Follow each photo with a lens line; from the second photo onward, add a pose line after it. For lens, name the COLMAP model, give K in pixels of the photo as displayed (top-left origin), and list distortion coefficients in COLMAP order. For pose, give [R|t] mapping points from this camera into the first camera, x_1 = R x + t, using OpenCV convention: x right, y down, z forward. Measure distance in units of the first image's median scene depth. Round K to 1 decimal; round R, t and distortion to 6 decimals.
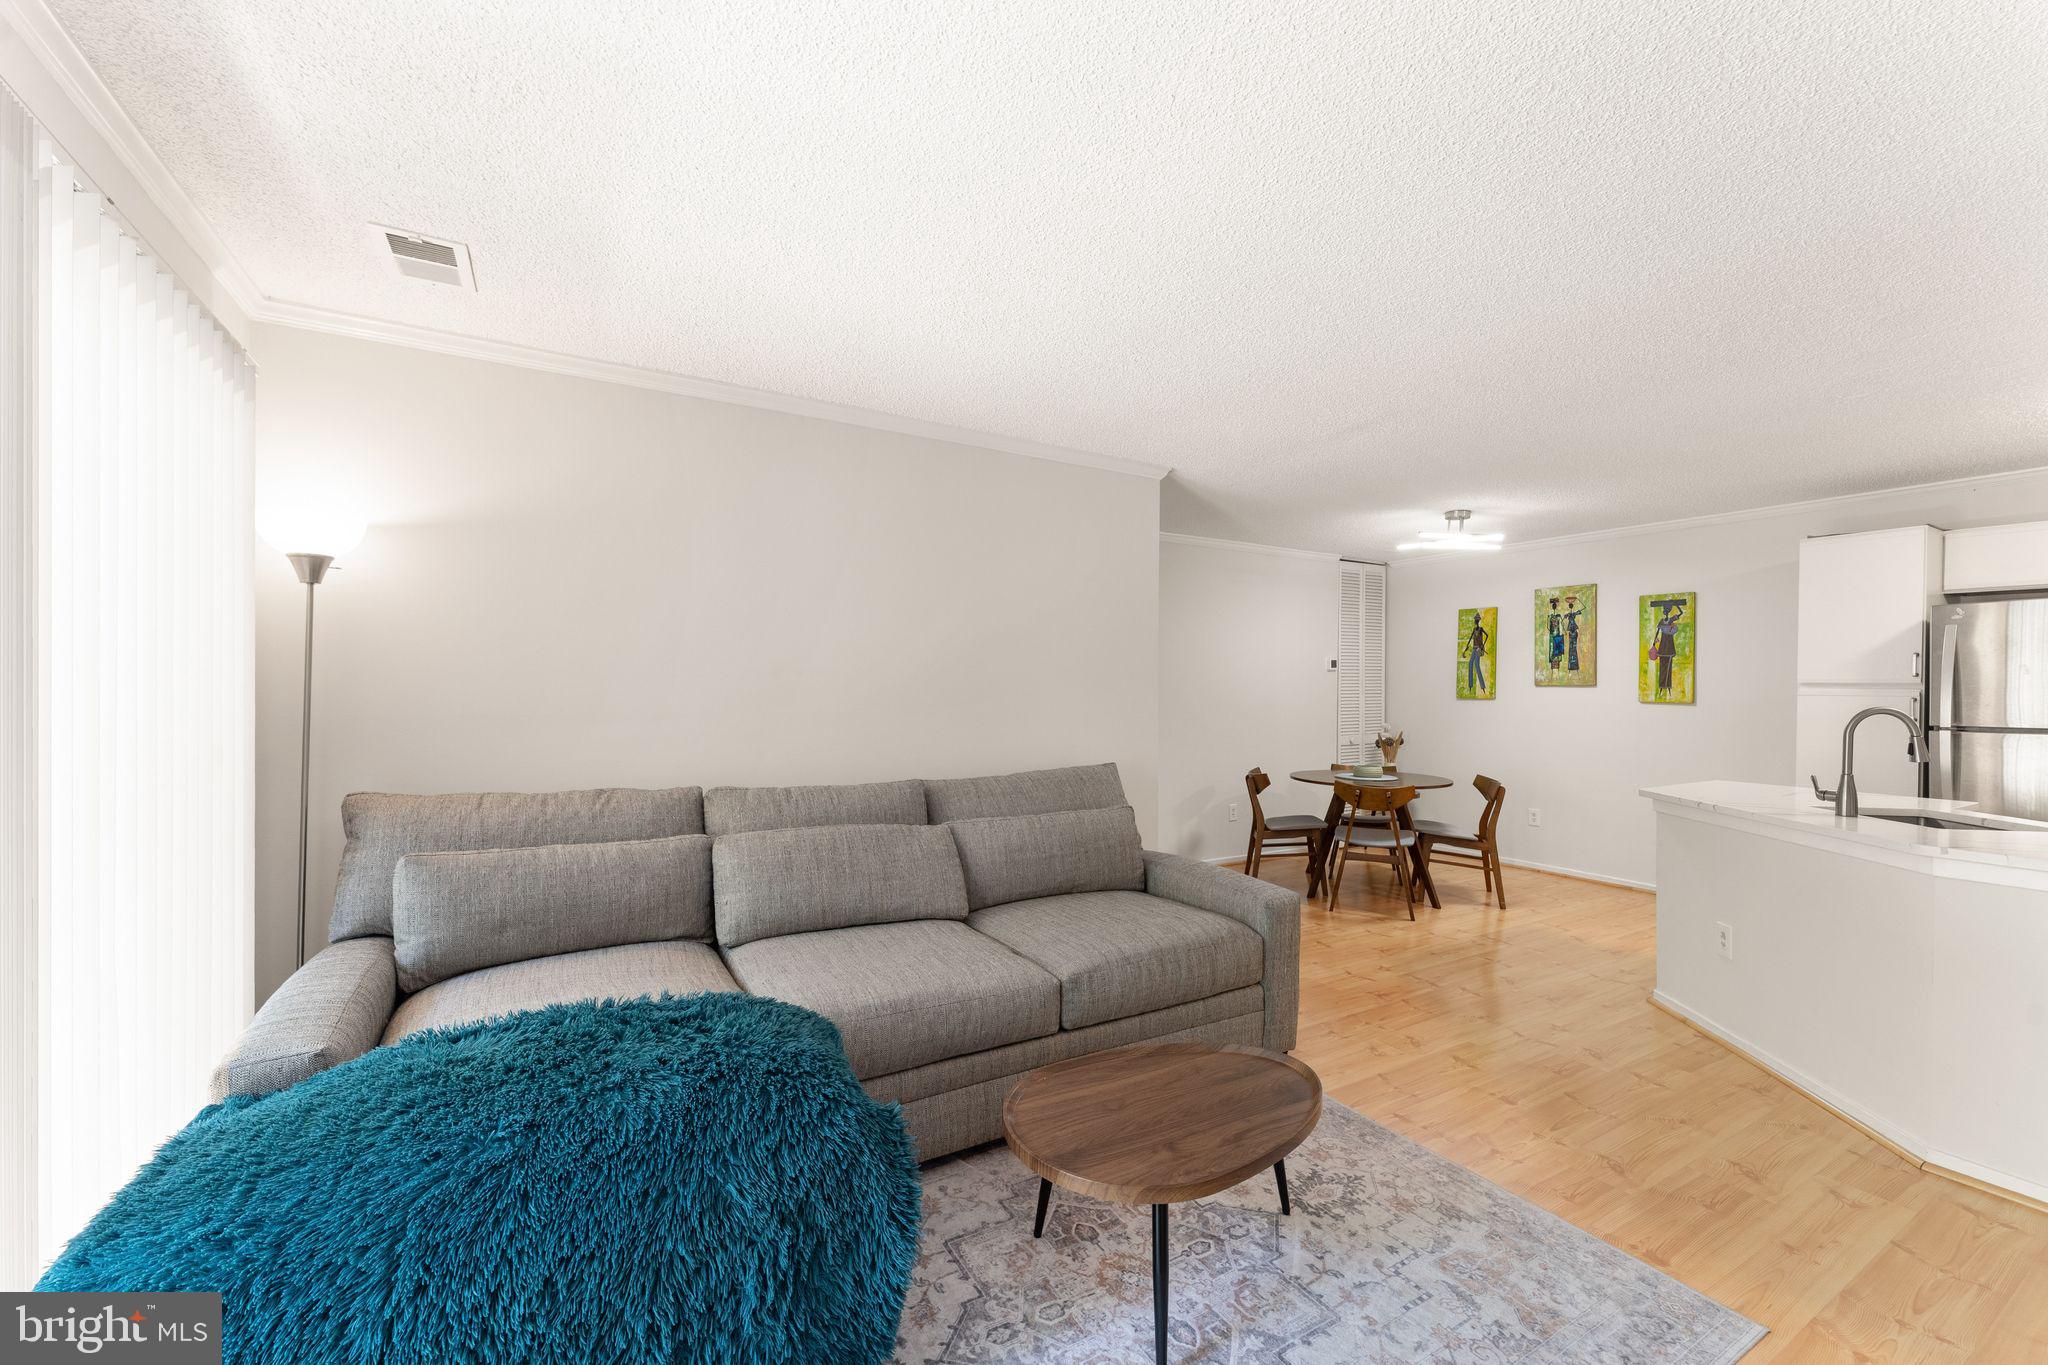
lens RADIAL K [[813.4, 0, 1025.9], [0, 813.4, 687.1], [0, 0, 1]] dist [-0.001723, -0.000660]
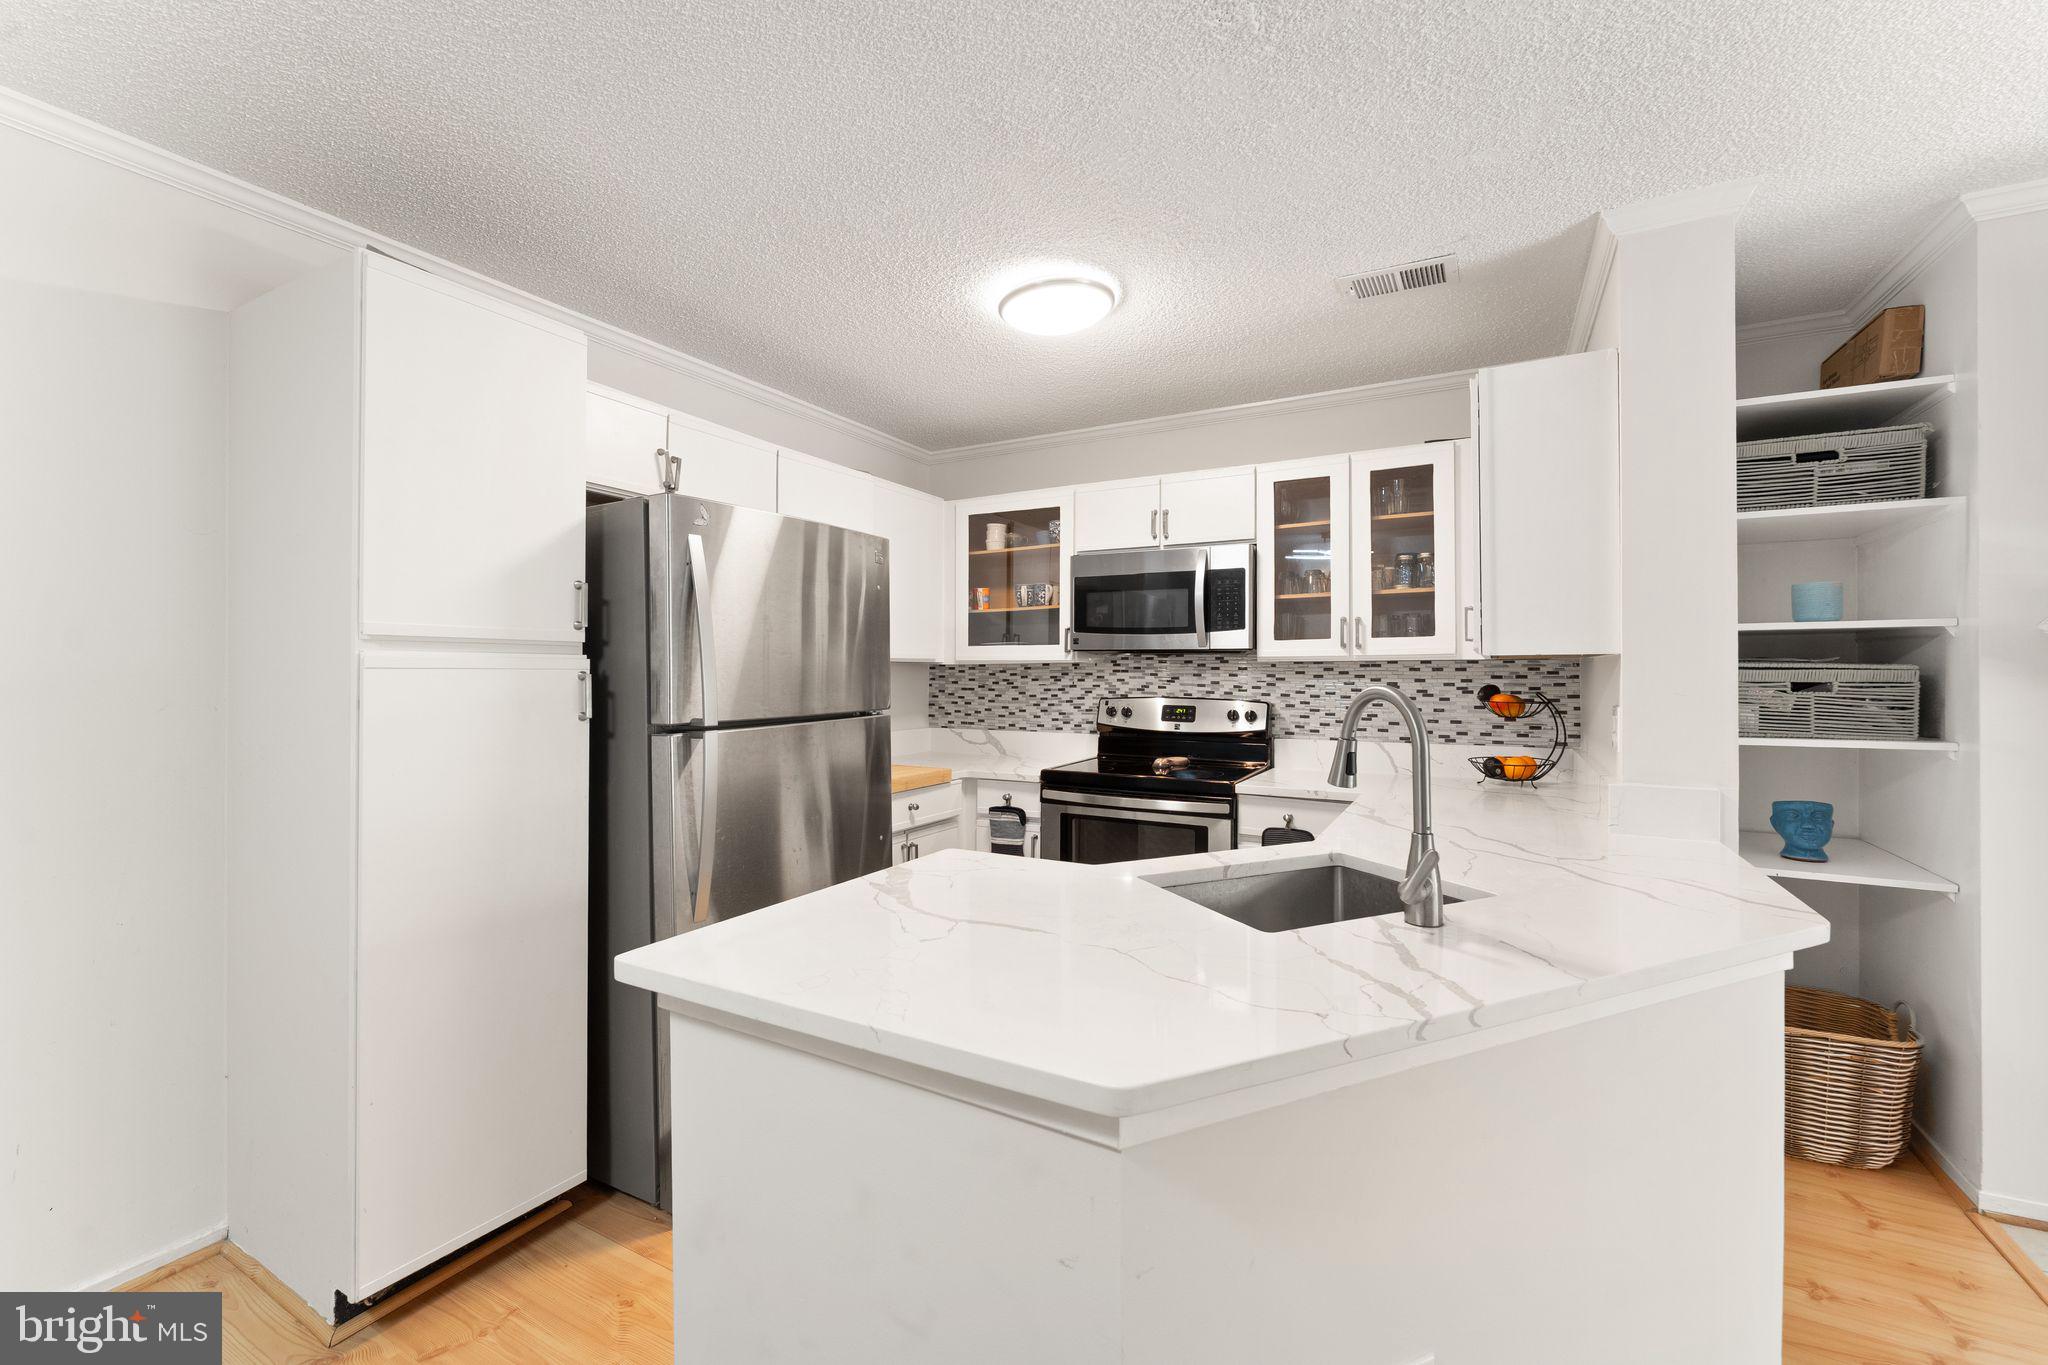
lens RADIAL K [[829.3, 0, 1040.8], [0, 829.3, 669.5], [0, 0, 1]] dist [-0.001798, -0.000364]
pose [[-0.523758, -0.003179, 0.851861, 0.677477], [-0.002468, 0.999995, 0.002214, 0.012323], [-0.851864, -0.000943, -0.523762, 1.342352]]
